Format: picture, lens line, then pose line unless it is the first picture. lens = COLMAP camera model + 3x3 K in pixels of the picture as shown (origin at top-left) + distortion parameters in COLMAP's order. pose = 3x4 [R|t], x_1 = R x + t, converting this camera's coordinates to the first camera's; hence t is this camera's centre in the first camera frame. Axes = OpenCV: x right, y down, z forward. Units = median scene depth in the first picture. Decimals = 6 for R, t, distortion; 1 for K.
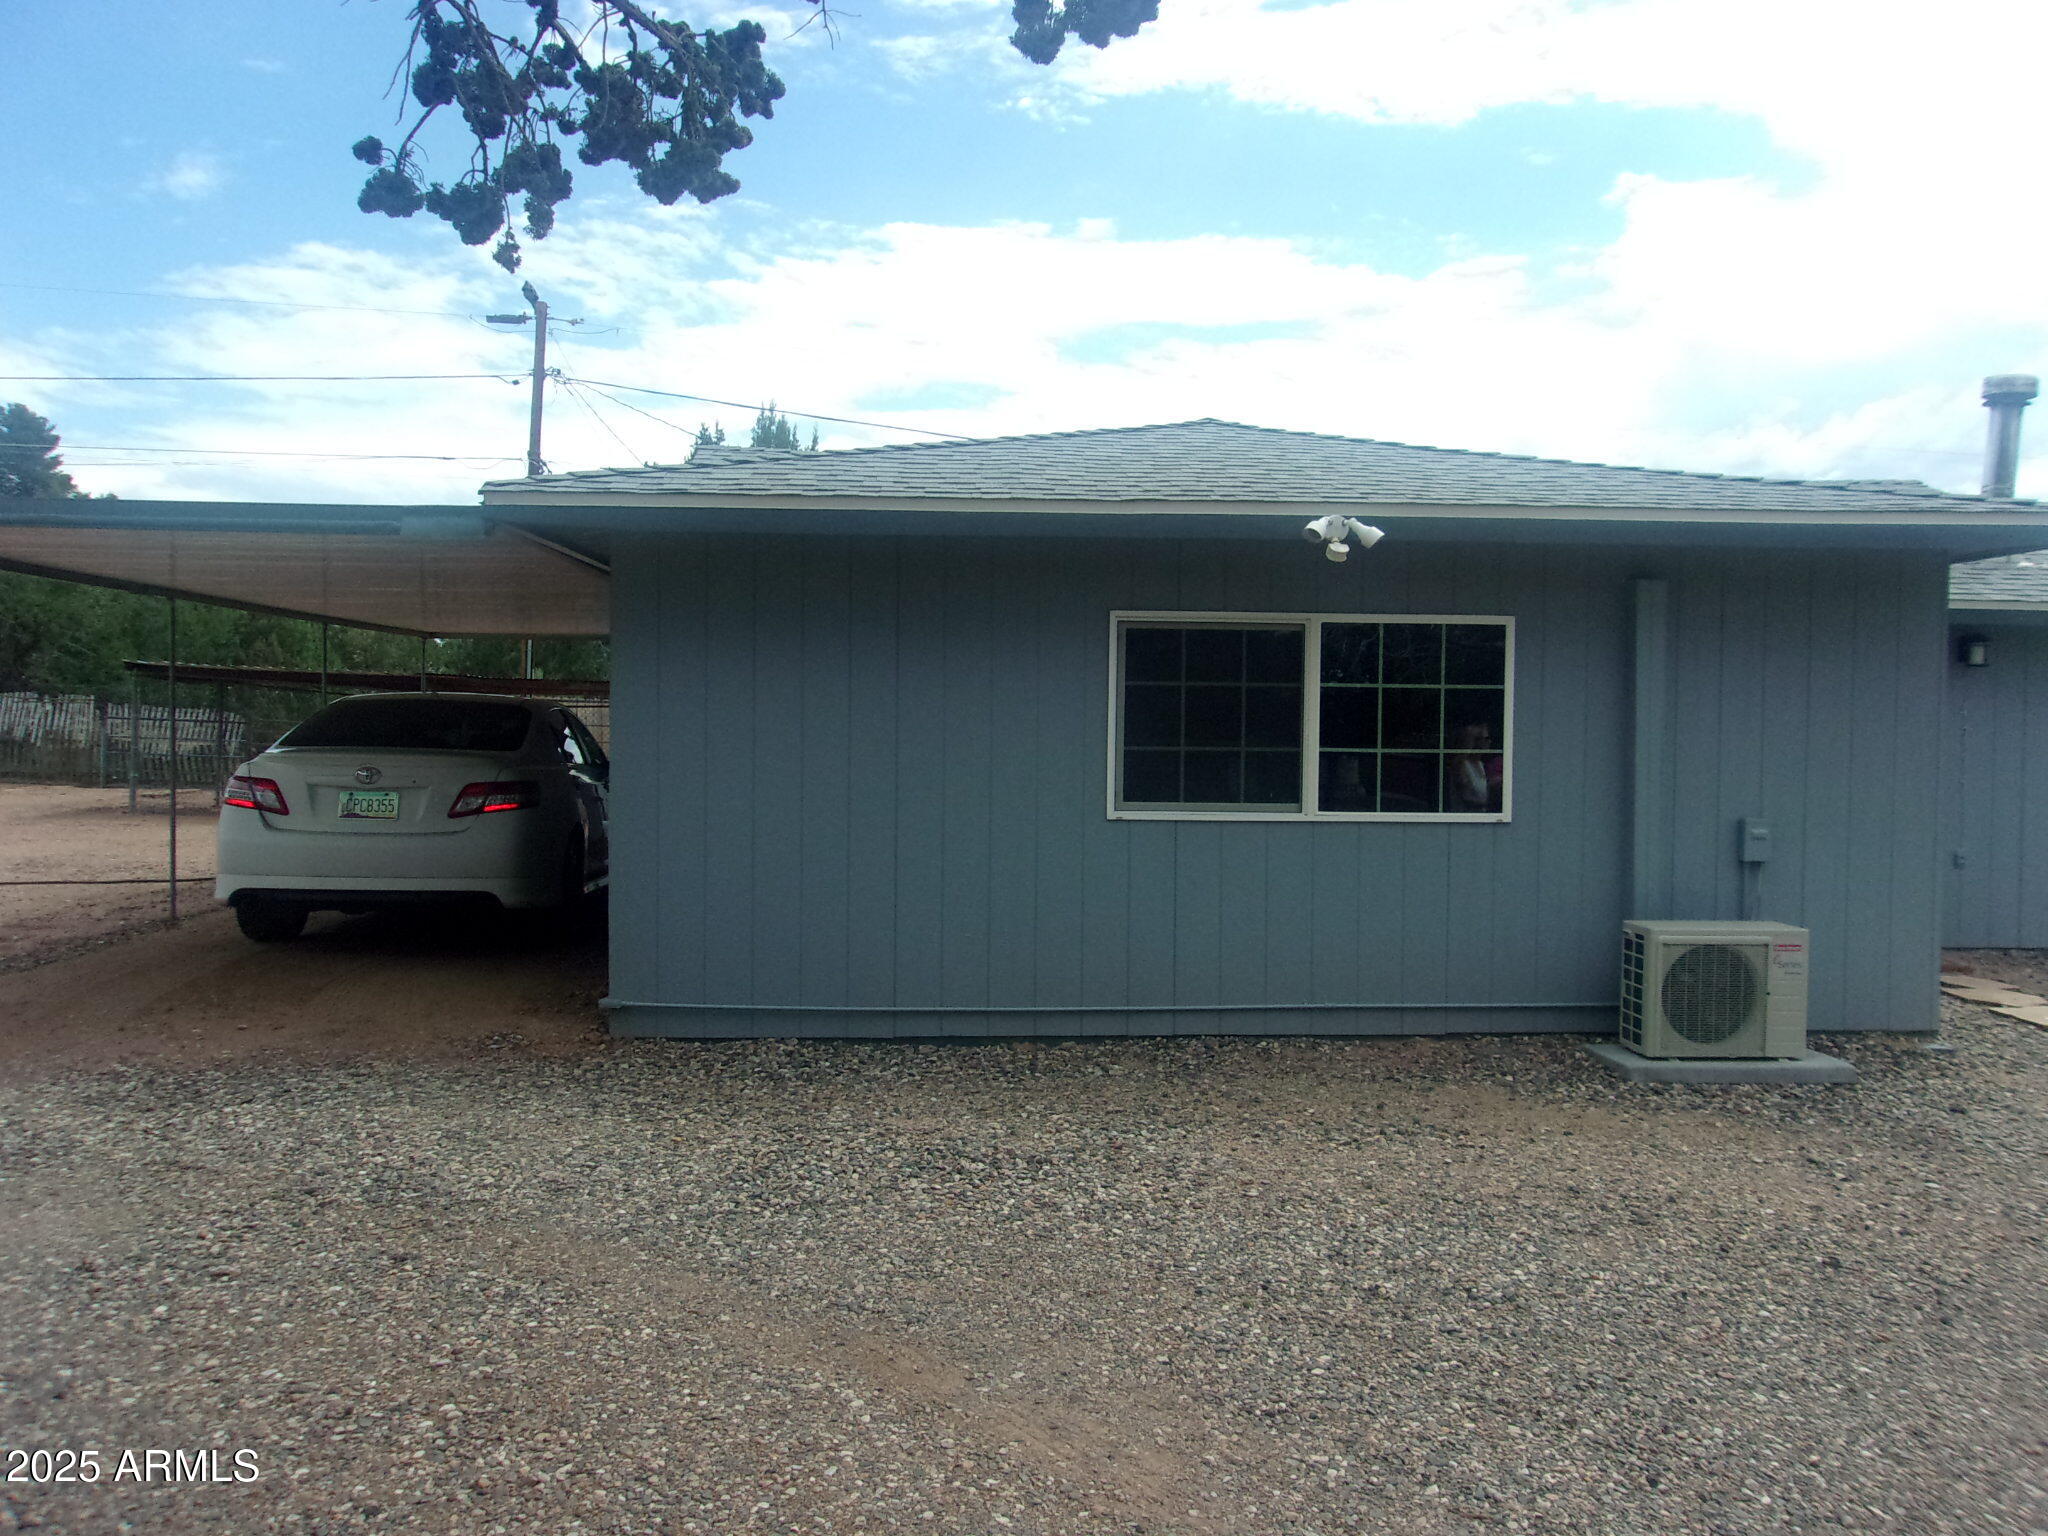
lens RADIAL K [[1597.4, 0, 1030.7], [0, 1597.4, 761.6], [0, 0, 1]] dist [-0.023593, 0.049062]
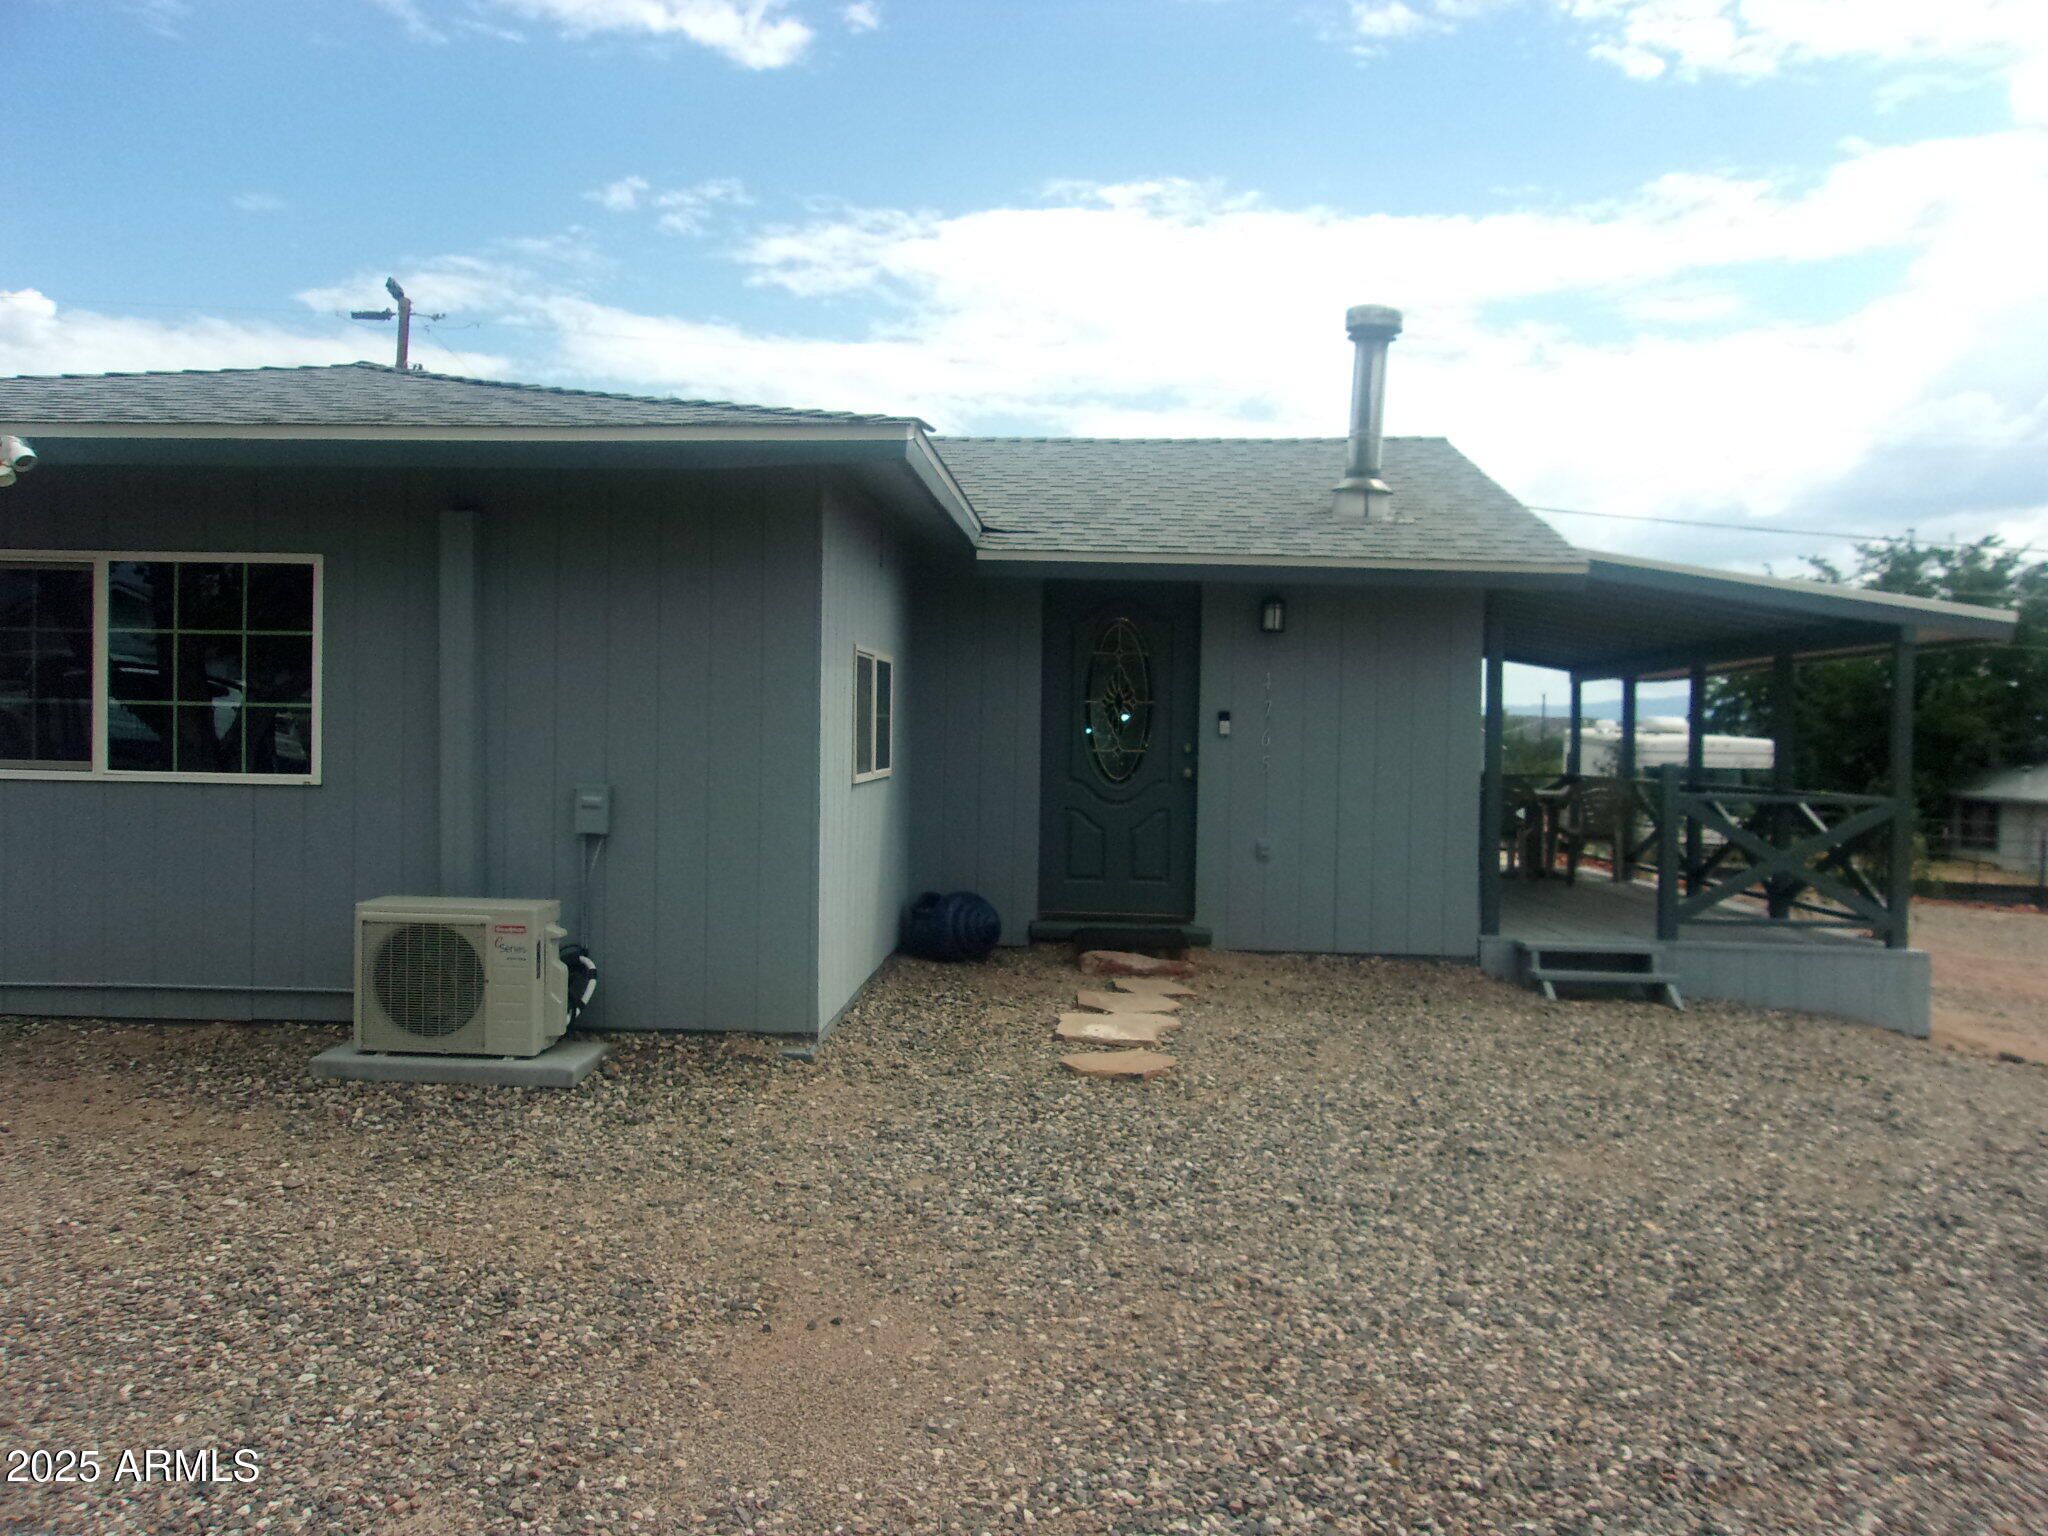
lens RADIAL K [[1597.4, 0, 1020.0], [0, 1597.4, 765.6], [0, 0, 1]] dist [-0.023593, 0.049062]
pose [[0.994211, 0.009766, -0.107005, 0.787947], [-0.010005, 0.999949, -0.001694, 0.024954], [0.106982, 0.002755, 0.994257, 0.155926]]
